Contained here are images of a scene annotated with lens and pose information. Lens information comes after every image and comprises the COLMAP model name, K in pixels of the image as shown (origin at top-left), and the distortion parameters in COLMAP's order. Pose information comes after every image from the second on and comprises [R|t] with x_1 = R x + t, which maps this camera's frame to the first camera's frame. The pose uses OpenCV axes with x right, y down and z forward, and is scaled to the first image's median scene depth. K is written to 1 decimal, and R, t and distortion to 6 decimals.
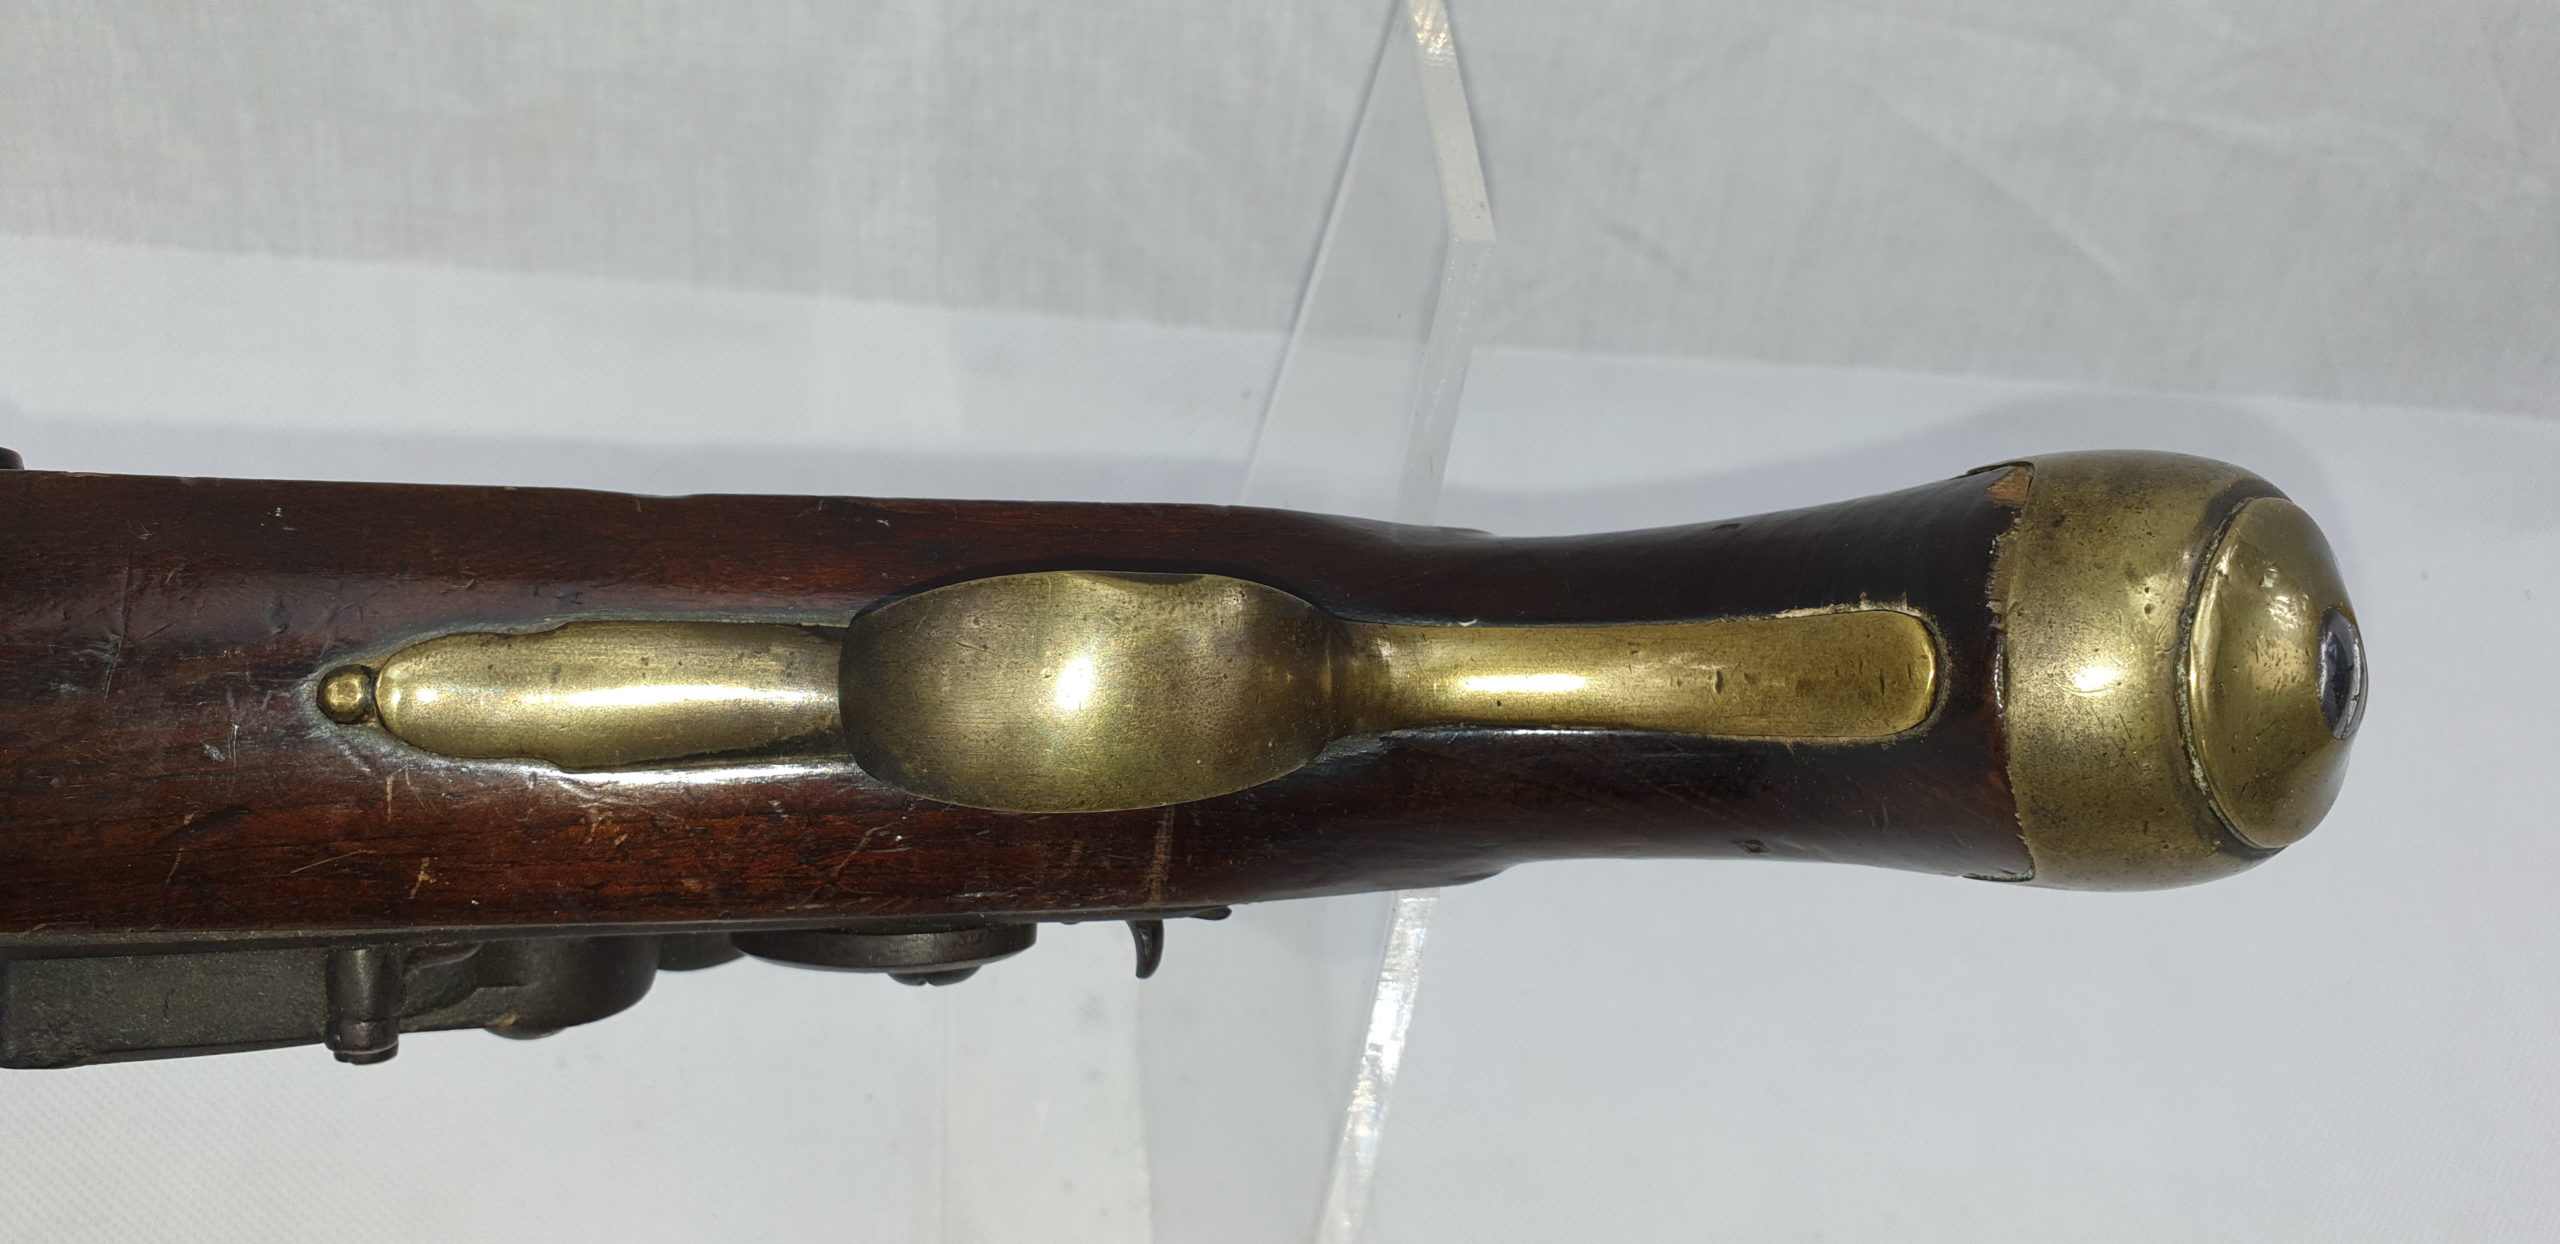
lens RADIAL K [[1944.5, 0, 1218.6], [0, 1944.5, 633.4], [0, 0, 1]] dist [0.048036, -0.122235]
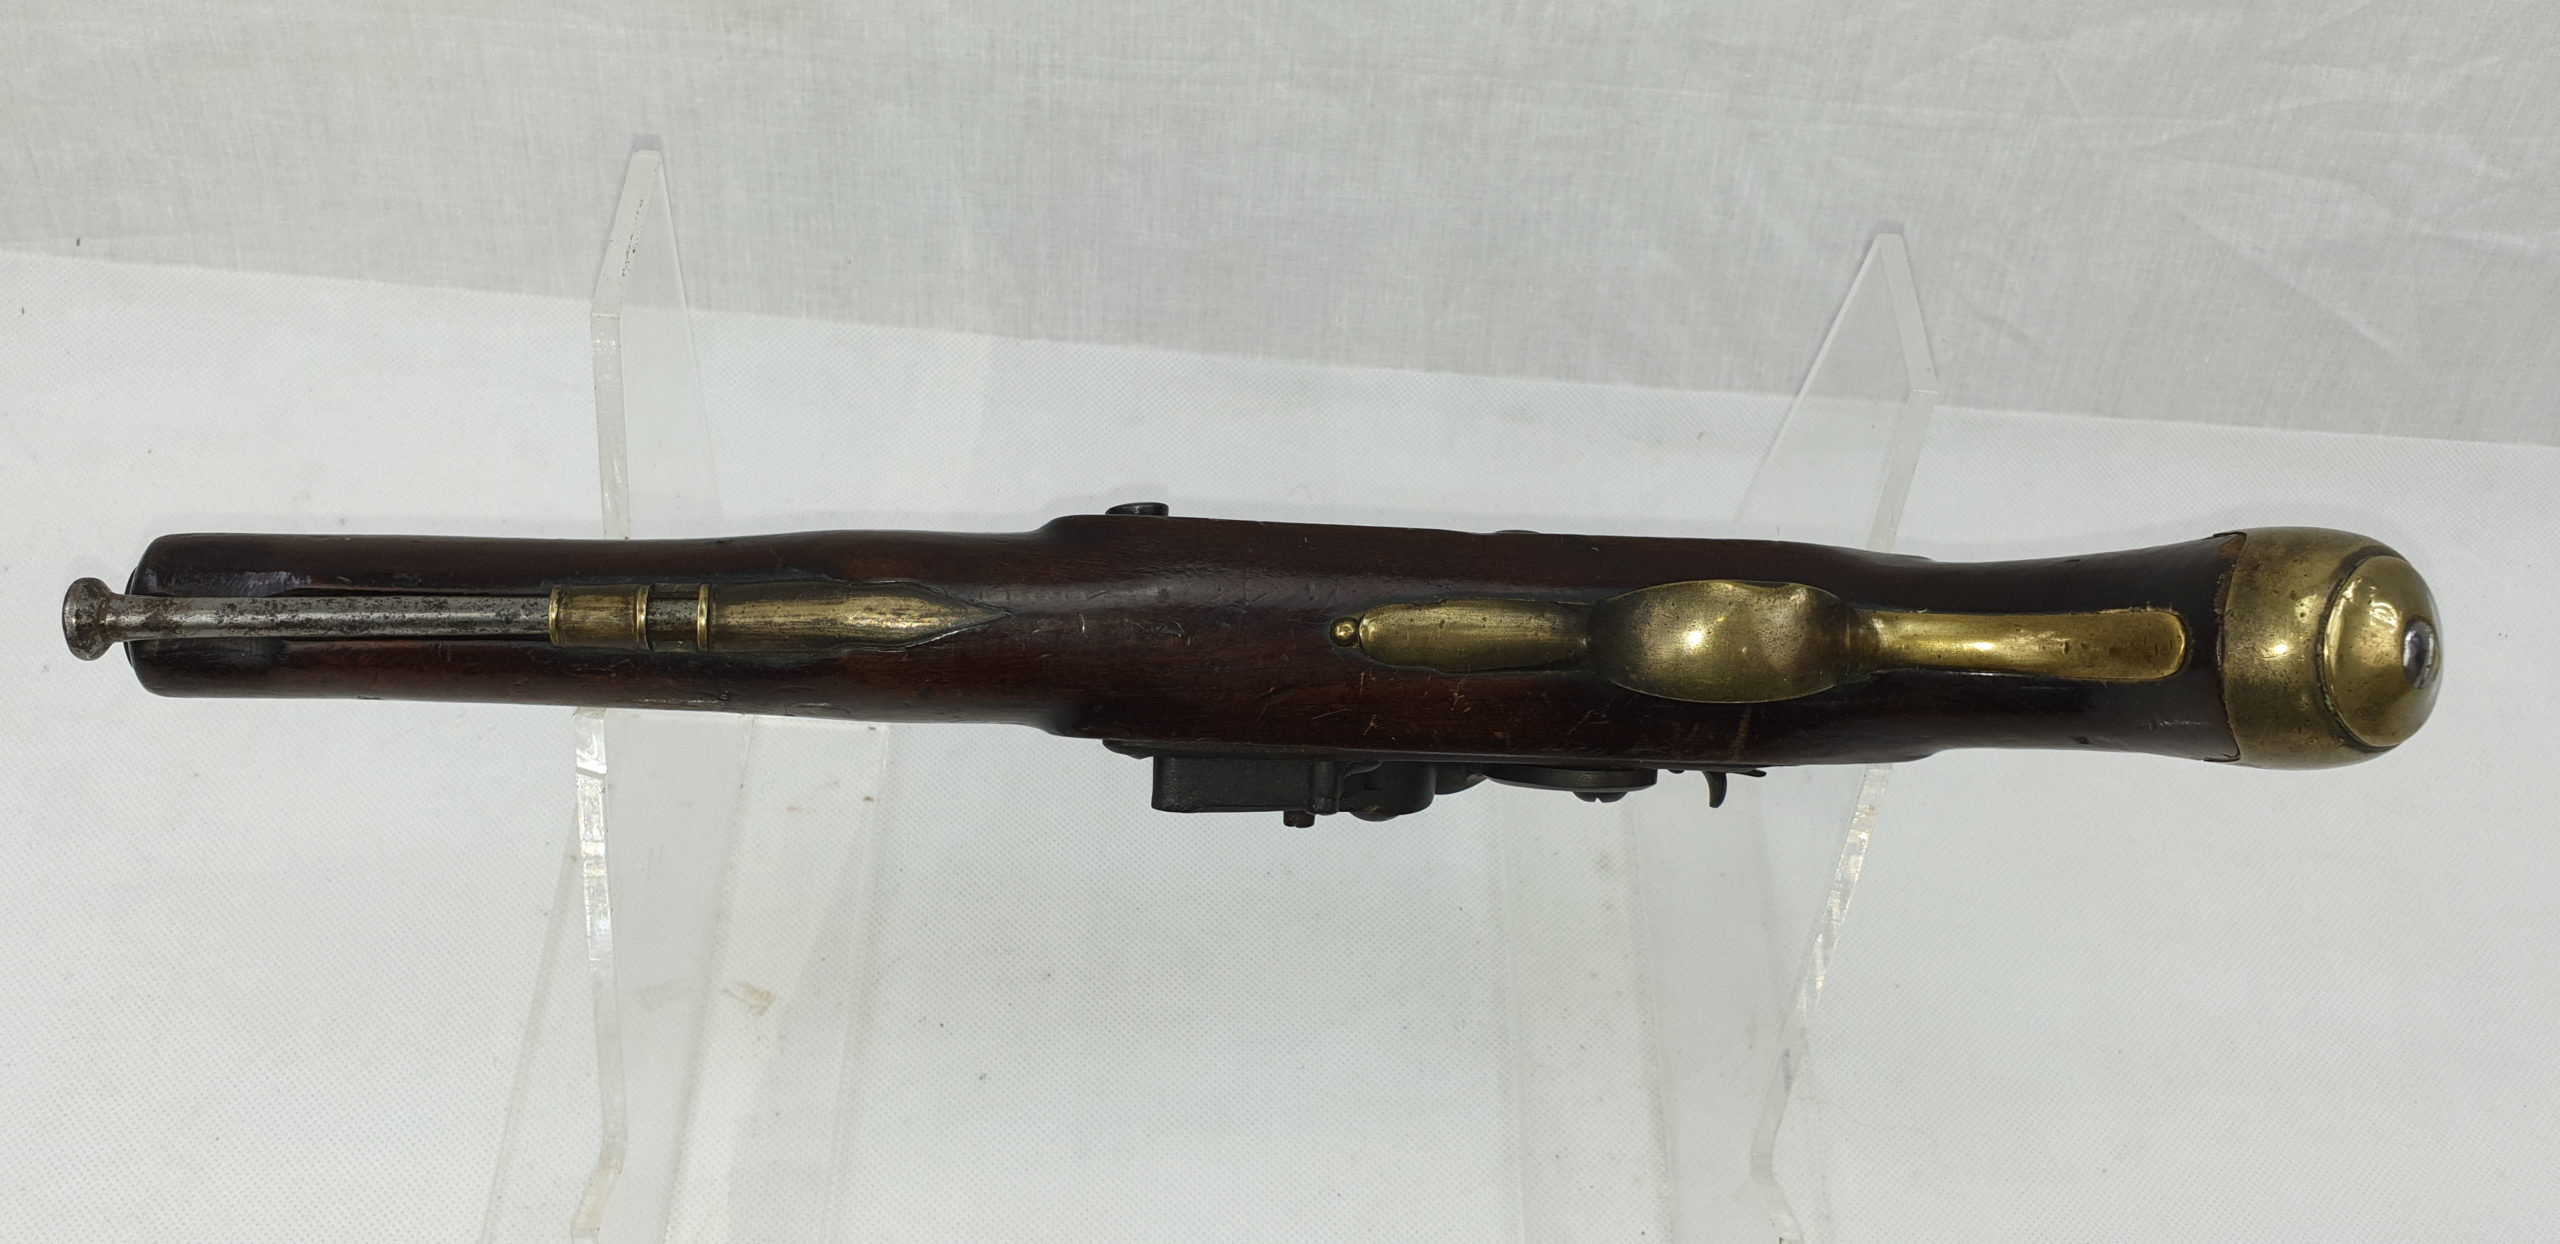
lens RADIAL K [[1872.7, 0, 1251.1], [0, 1872.7, 603.2], [0, 0, 1]] dist [0.011293, -0.005585]
pose [[0.988334, 0.027873, -0.149727, -0.243238], [-0.027594, 0.999611, 0.003939, -0.002585], [0.149779, 0.000239, 0.988720, -0.885296]]
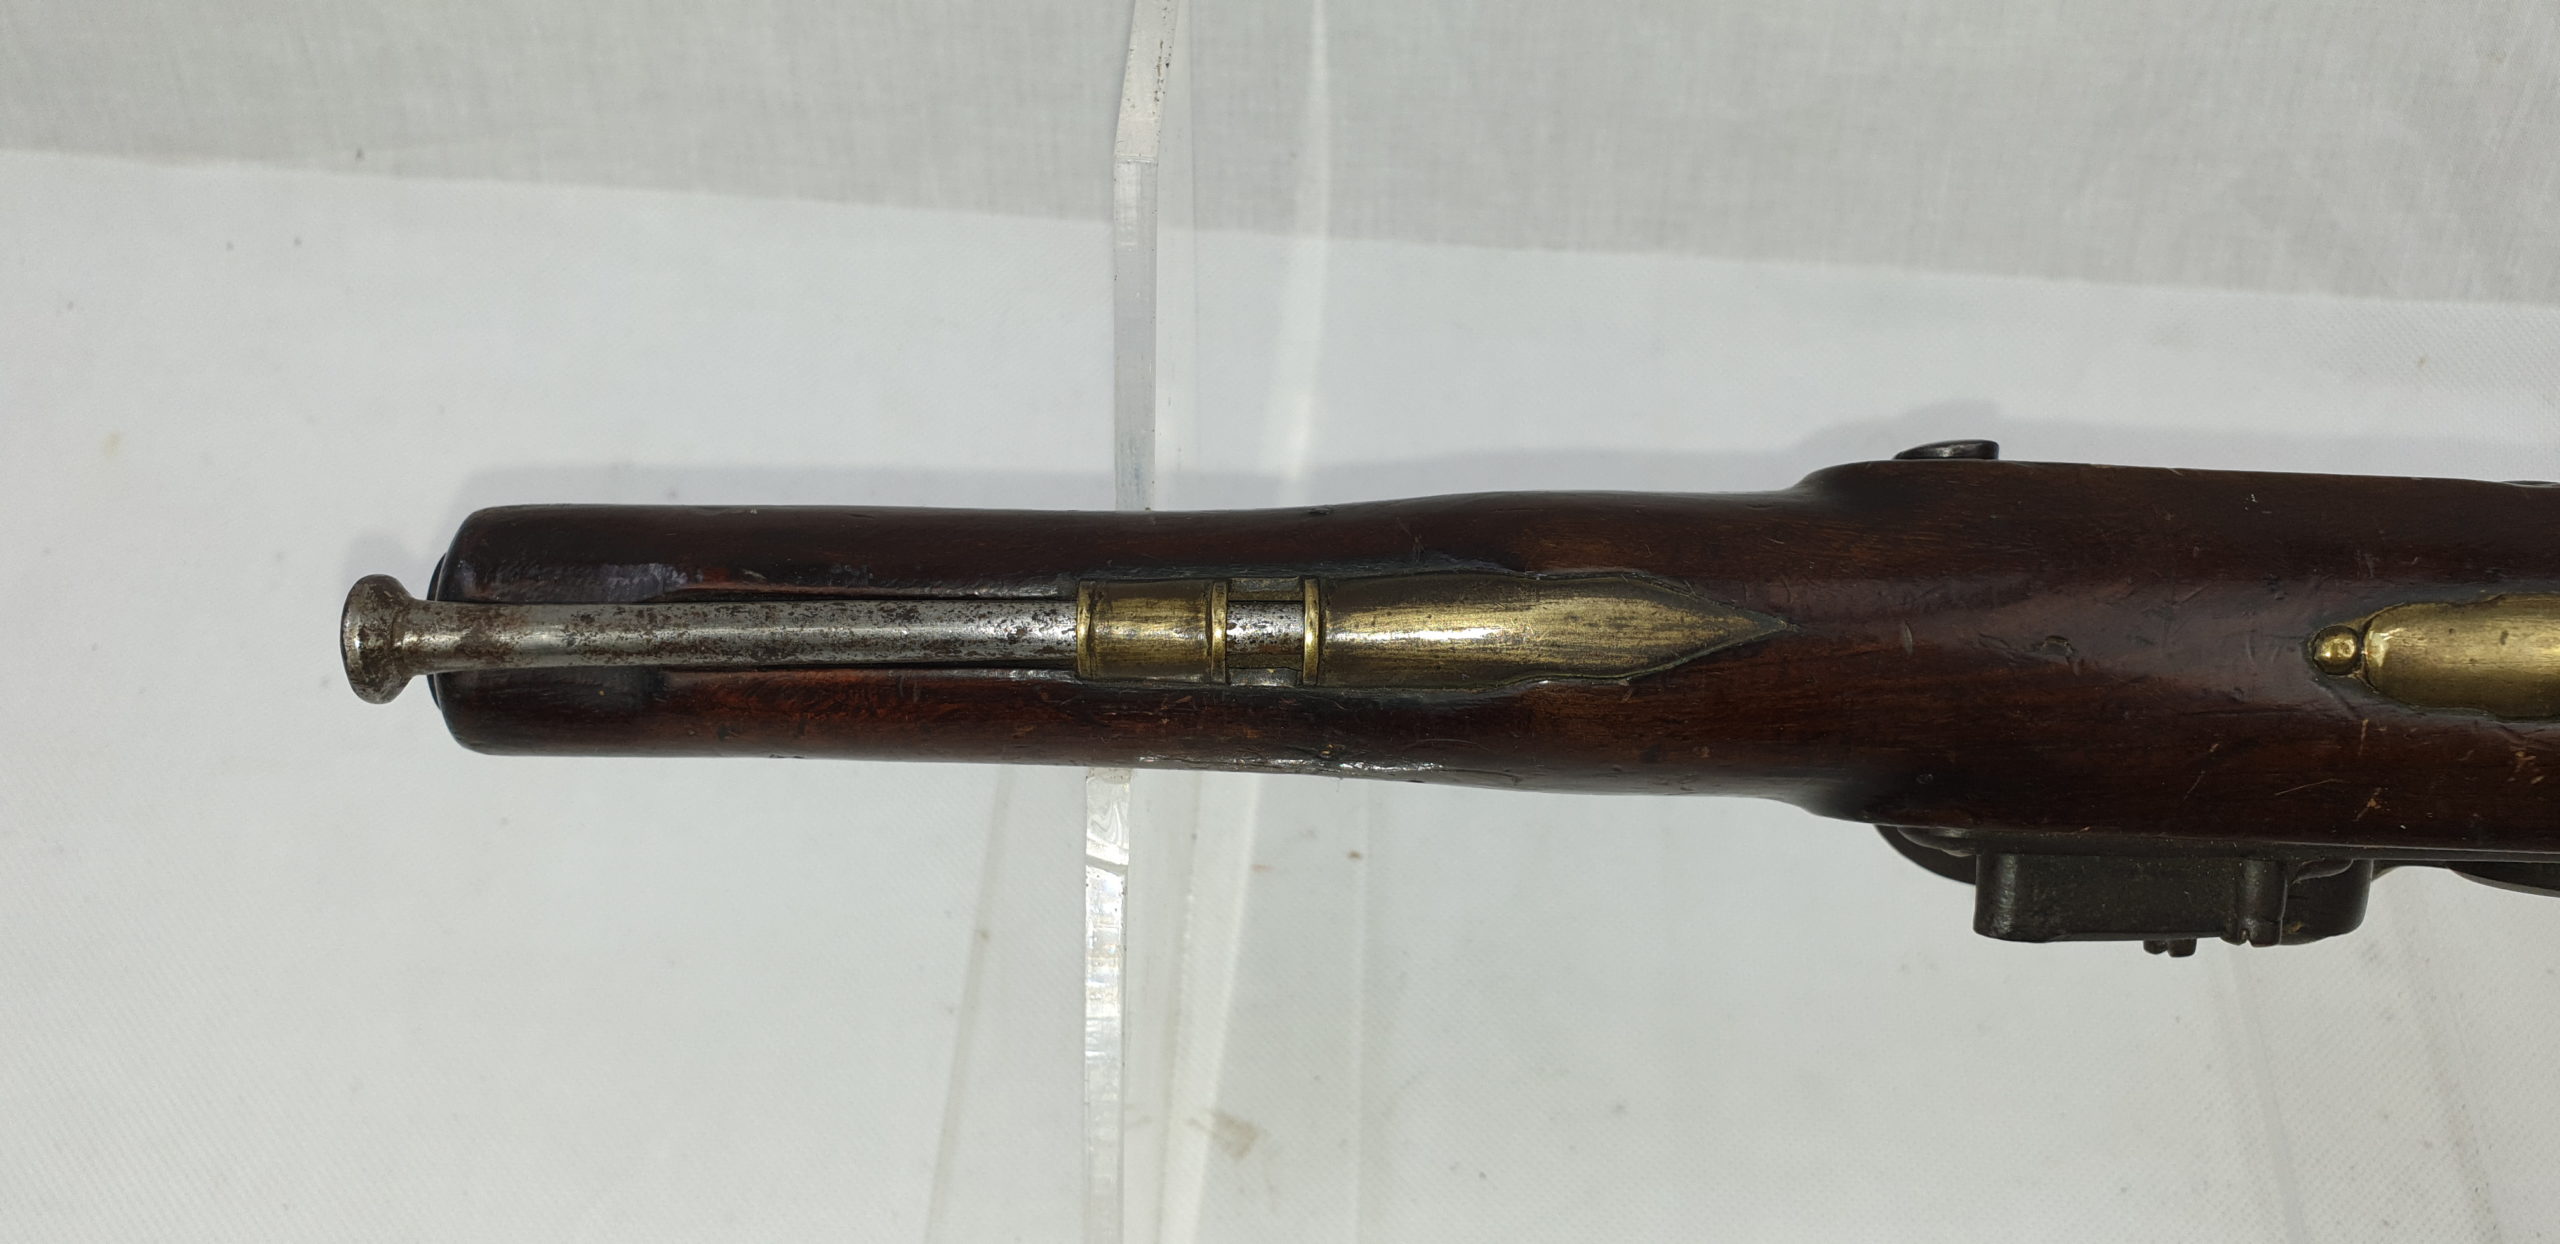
lens RADIAL K [[1915.5, 0, 1294.0], [0, 1915.5, 611.5], [0, 0, 1]] dist [-0.011139, -0.008407]
pose [[0.967335, 0.026984, -0.252062, -0.746950], [-0.021913, 0.999497, 0.022905, -0.005610], [0.252553, -0.016633, 0.967440, -0.295436]]
